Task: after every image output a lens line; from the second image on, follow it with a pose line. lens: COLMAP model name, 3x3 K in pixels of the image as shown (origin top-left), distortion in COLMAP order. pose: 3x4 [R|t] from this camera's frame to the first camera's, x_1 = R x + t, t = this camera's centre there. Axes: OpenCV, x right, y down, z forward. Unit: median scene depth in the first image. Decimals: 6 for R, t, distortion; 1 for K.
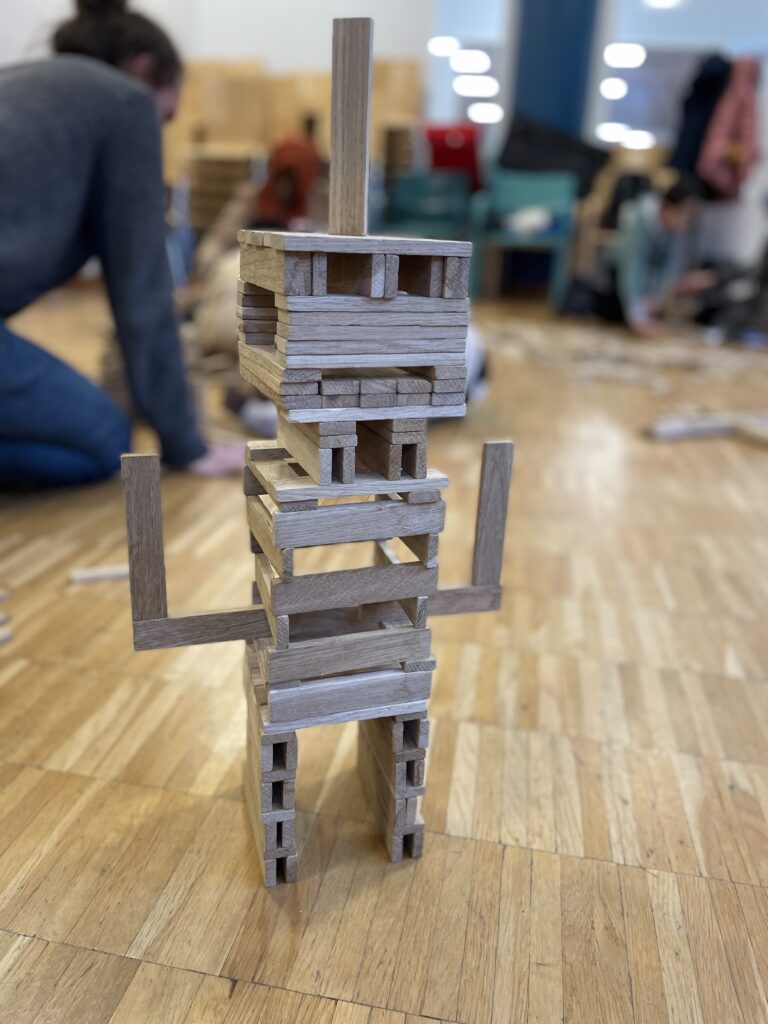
lens RADIAL K [[779.4, 0, 384.8], [0, 779.4, 498.7], [0, 0, 1]] dist [0.060382, -0.095188]
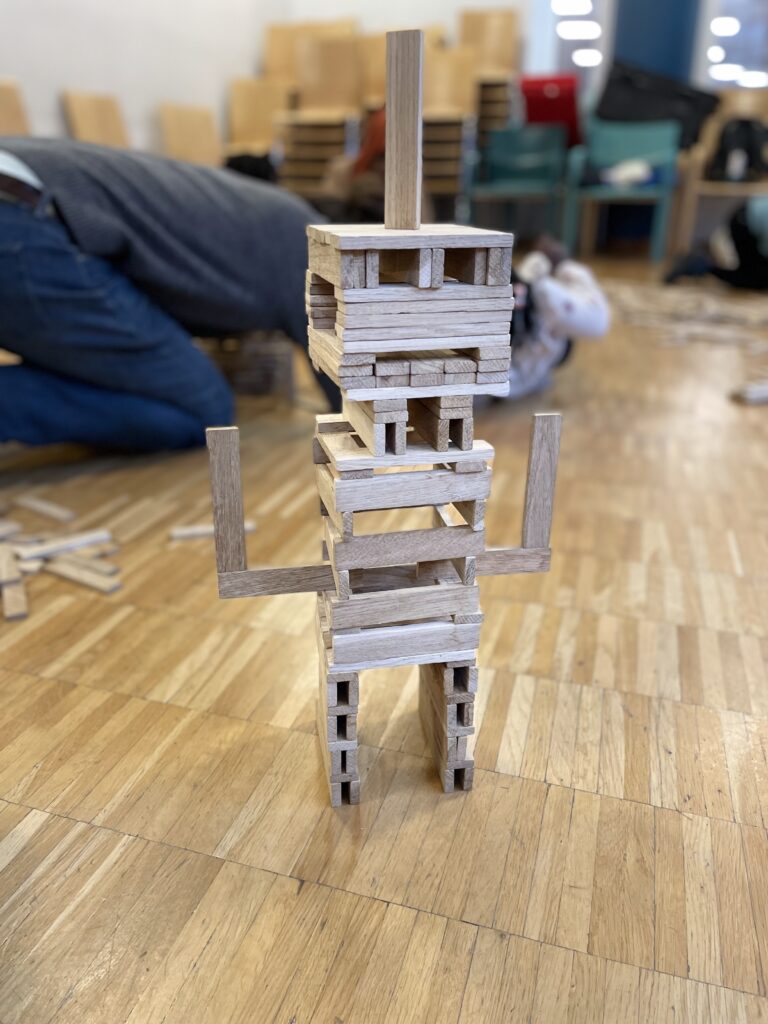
lens RADIAL K [[779.4, 0, 384.8], [0, 779.4, 498.7], [0, 0, 1]] dist [0.060382, -0.095188]
pose [[0.992701, 0.009813, -0.120199, 0.058260], [-0.003994, 0.998812, 0.048556, -0.009171], [0.120532, -0.047722, 0.991562, -0.102999]]
